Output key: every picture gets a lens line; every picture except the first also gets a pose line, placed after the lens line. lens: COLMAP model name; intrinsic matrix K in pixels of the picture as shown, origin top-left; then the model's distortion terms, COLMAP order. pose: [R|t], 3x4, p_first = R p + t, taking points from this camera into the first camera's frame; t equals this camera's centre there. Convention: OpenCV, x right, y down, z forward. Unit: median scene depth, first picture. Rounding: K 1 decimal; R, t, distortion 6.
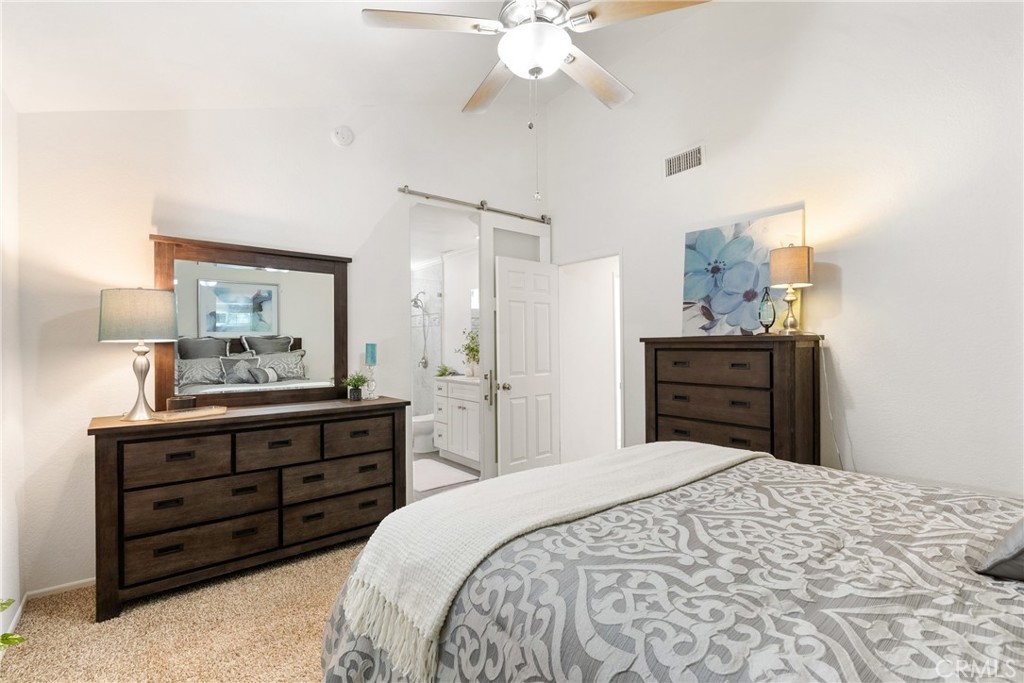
lens RADIAL K [[469.2, 0, 512.4], [0, 469.2, 343.7], [0, 0, 1]] dist [-0.008047, 0.000968]
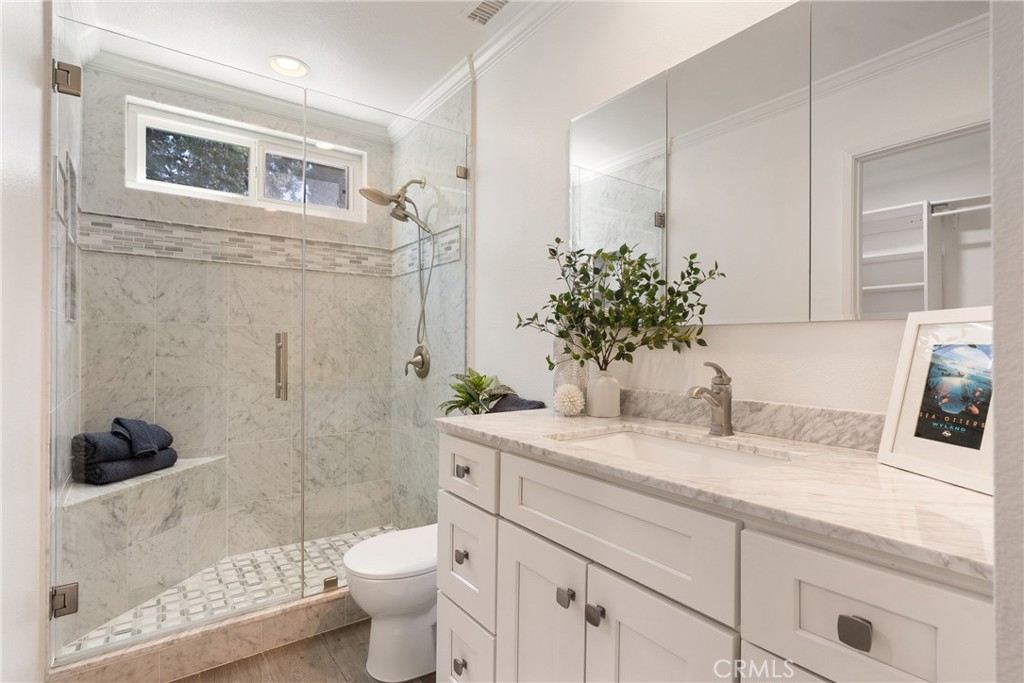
lens RADIAL K [[504.2, 0, 511.8], [0, 504.2, 343.9], [0, 0, 1]] dist [-0.002035, 0.000056]
pose [[0.998919, 0.014226, -0.044244, -0.104598], [-0.014510, 0.999876, -0.006096, 0.028571], [0.044152, 0.006731, 0.999002, 0.652699]]
